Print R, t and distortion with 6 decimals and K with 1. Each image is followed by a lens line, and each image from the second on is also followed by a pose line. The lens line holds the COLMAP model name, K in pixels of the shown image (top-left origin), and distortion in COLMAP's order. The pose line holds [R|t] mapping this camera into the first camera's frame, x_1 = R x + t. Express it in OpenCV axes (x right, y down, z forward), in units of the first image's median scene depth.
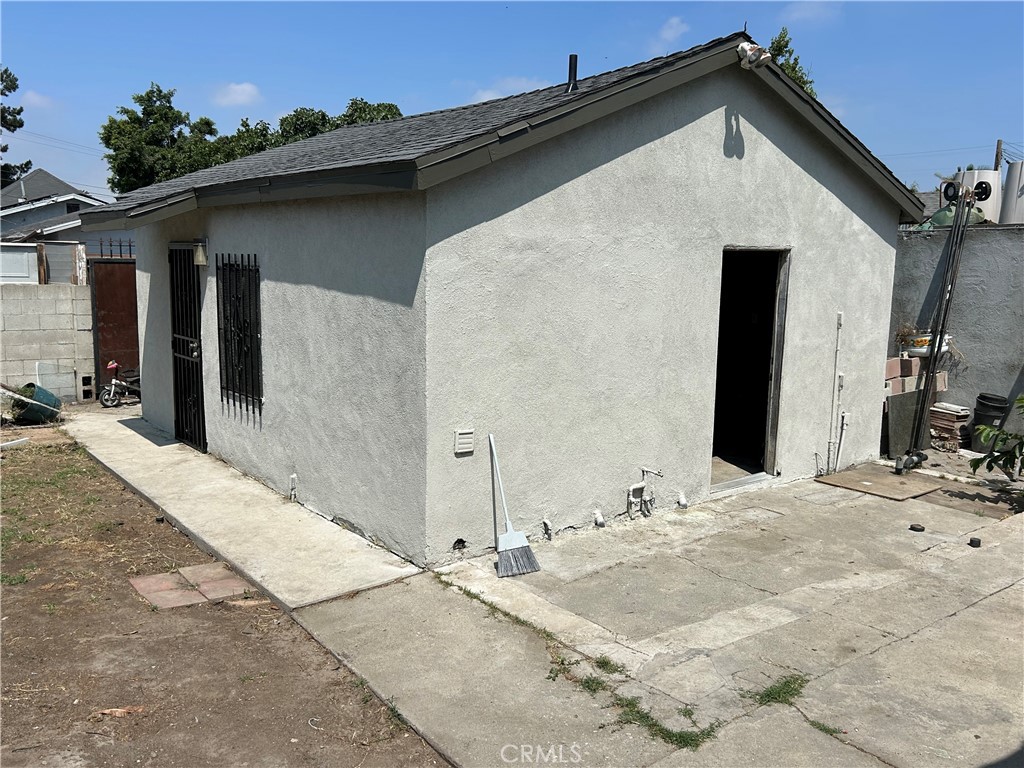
lens RADIAL K [[867.2, 0, 515.9], [0, 867.2, 388.1], [0, 0, 1]] dist [0.054831, -0.037439]
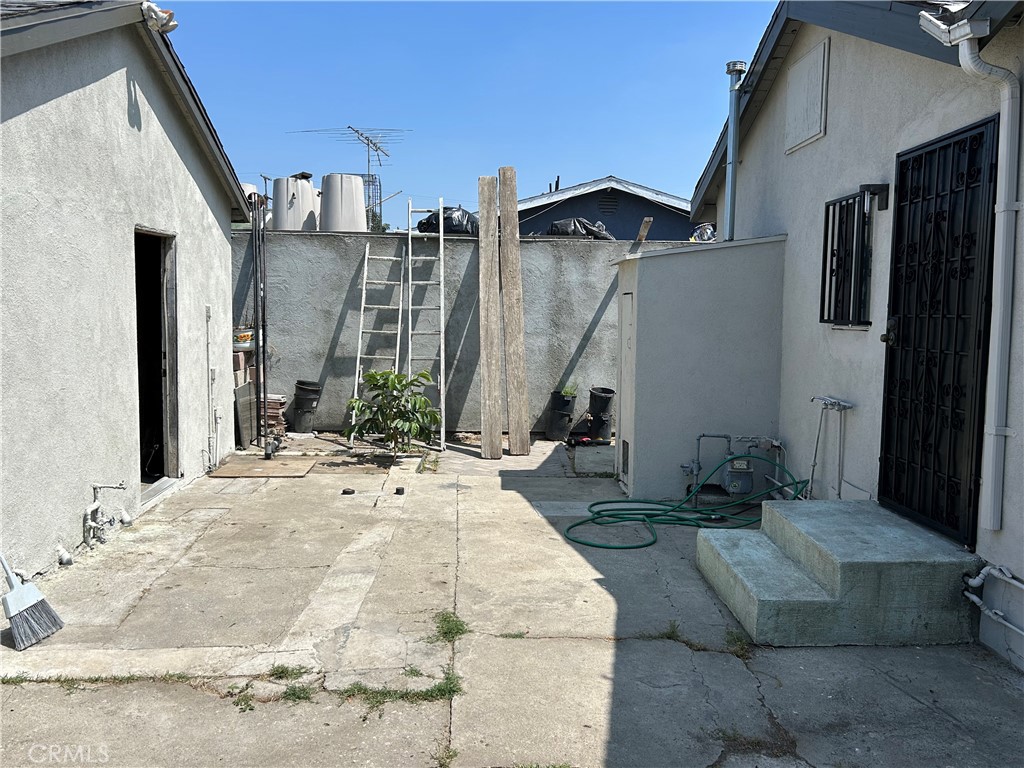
lens RADIAL K [[867.2, 0, 513.9], [0, 867.2, 378.8], [0, 0, 1]] dist [0.054831, -0.037439]
pose [[0.562270, -0.078442, 0.823225, -0.323918], [0.116996, 0.993023, 0.014712, 0.028480], [-0.818636, 0.088042, 0.567524, 0.207070]]
